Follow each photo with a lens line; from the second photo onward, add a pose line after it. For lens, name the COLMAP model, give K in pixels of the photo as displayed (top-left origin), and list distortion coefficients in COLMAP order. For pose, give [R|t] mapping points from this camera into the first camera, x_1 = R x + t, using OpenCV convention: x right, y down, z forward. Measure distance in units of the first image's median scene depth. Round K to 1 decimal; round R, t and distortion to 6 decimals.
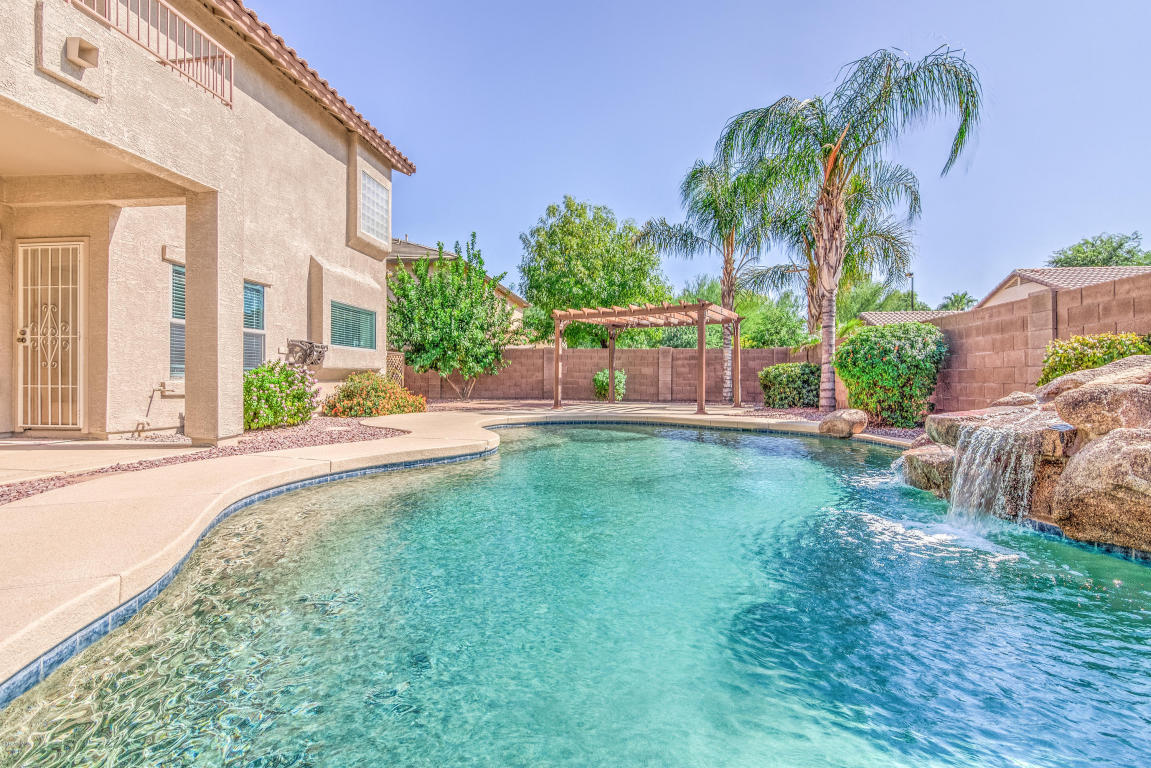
lens RADIAL K [[548.7, 0, 569.8], [0, 548.7, 383.9], [0, 0, 1]] dist [-0.000355, -0.004793]
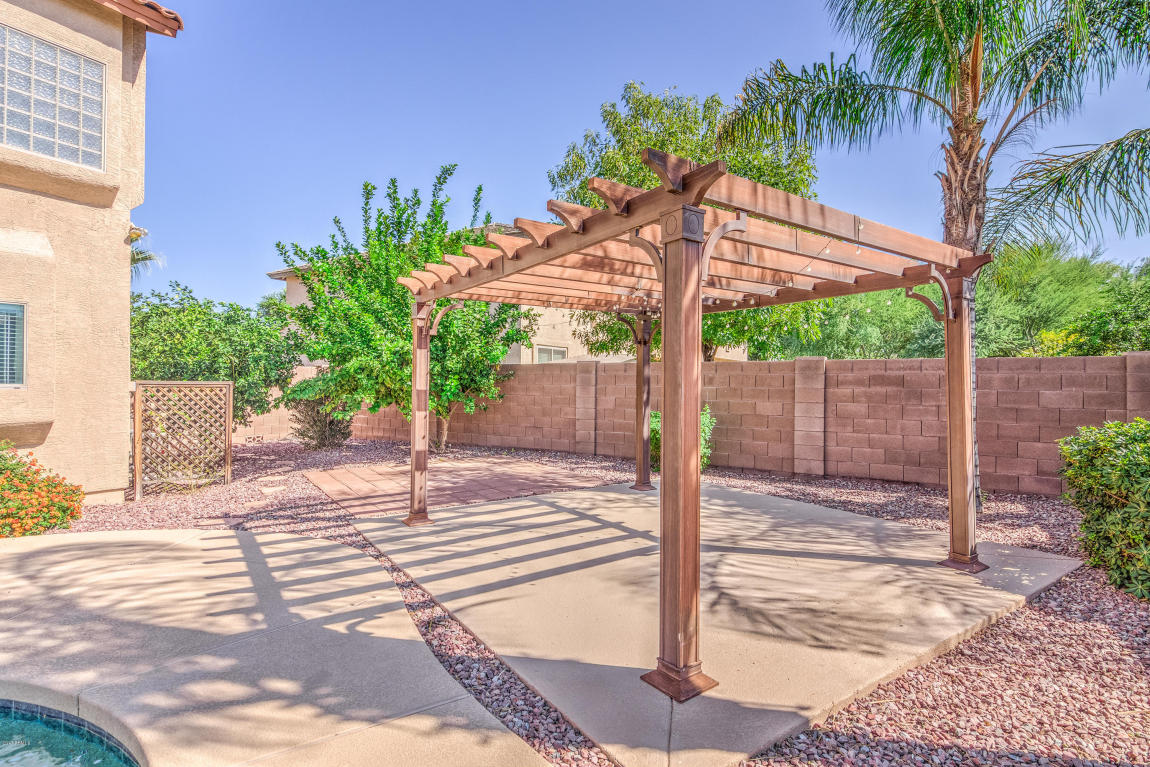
lens RADIAL K [[559.5, 0, 571.1], [0, 559.5, 376.9], [0, 0, 1]] dist [0.002954, 0.000316]
pose [[0.909044, -0.004692, -0.416673, 0.352096], [-0.004671, 0.999759, -0.021449, -0.074310], [0.416673, 0.021445, 0.908803, 0.938255]]
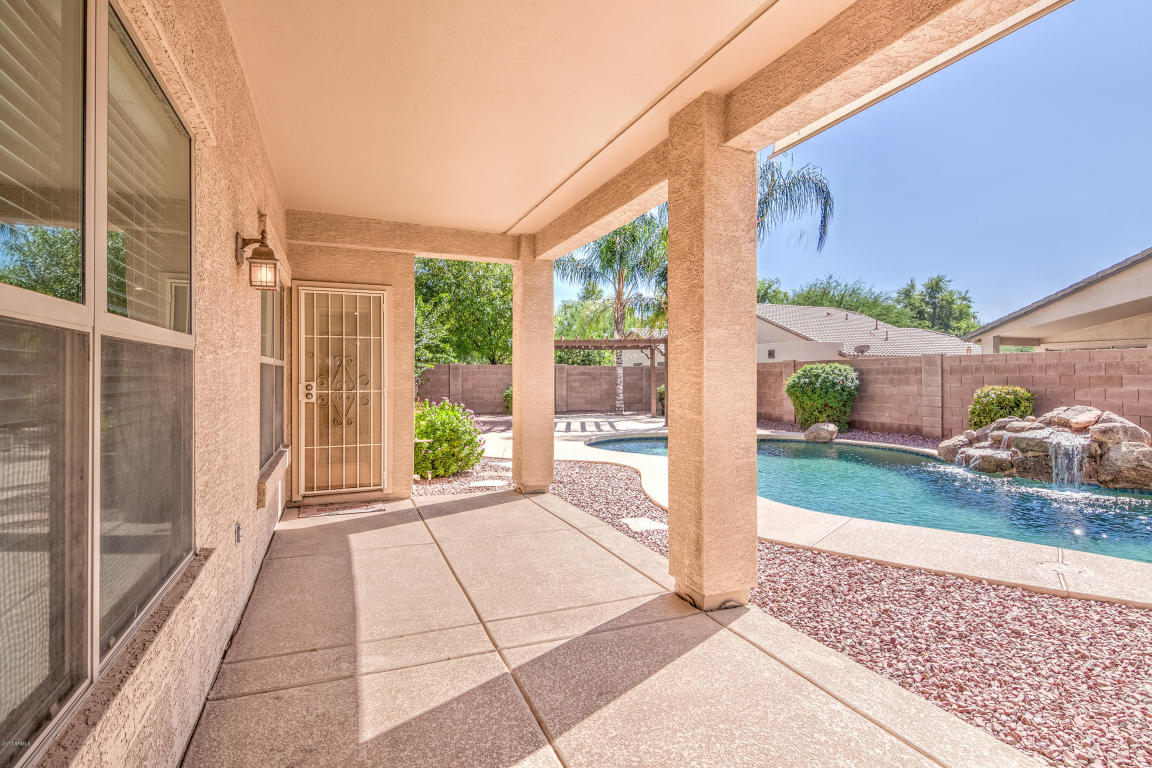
lens RADIAL K [[560.5, 0, 572.1], [0, 560.5, 377.3], [0, 0, 1]] dist [0.002954, 0.000316]
pose [[0.867606, -0.007502, 0.497196, -0.699616], [0.011027, 0.999931, -0.004154, -0.065784], [-0.497130, 0.009087, 0.867629, 0.000401]]
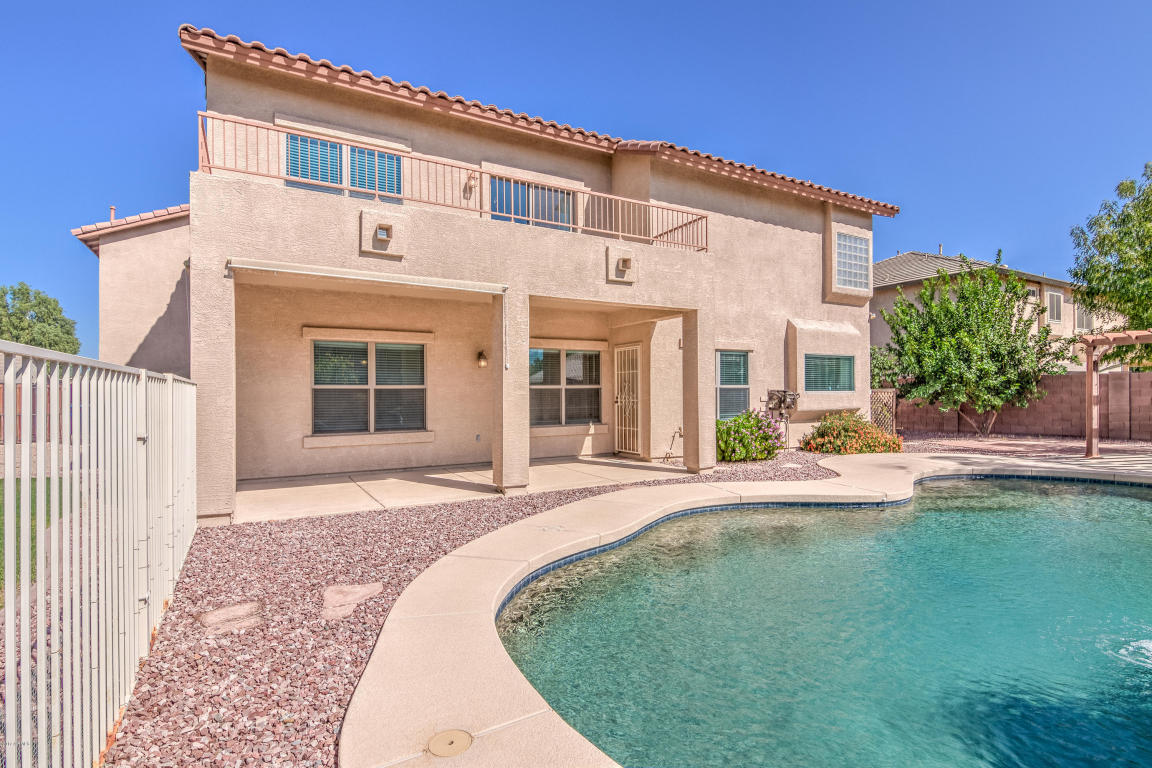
lens RADIAL K [[549.2, 0, 570.3], [0, 549.2, 383.9], [0, 0, 1]] dist [-0.000355, -0.004793]
pose [[0.595740, -0.024980, -0.802789, 0.230413], [0.003133, 0.999581, -0.028778, -0.056828], [0.803171, 0.014629, 0.595569, -0.128259]]
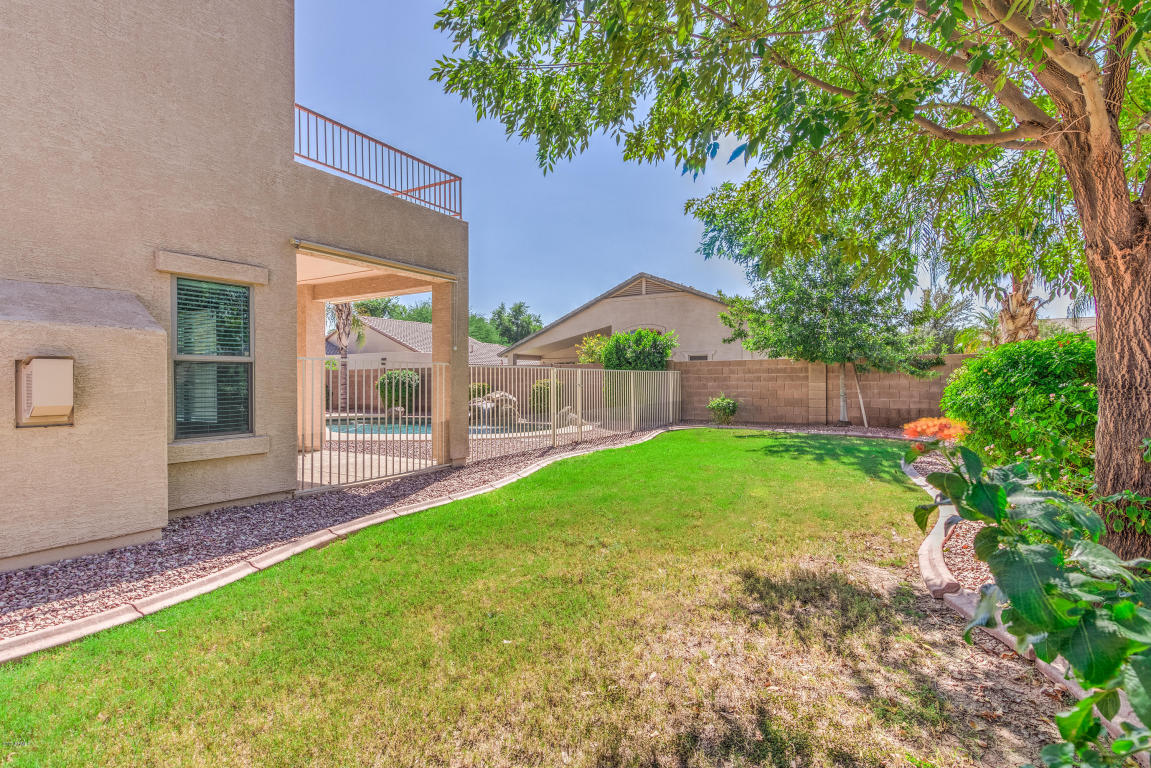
lens RADIAL K [[560.0, 0, 571.6], [0, 560.0, 377.3], [0, 0, 1]] dist [0.002954, 0.000316]
pose [[0.402058, -0.003443, 0.915608, -1.215365], [0.017050, 0.999848, -0.003727, -0.051522], [-0.915455, 0.017110, 0.402056, -0.612894]]
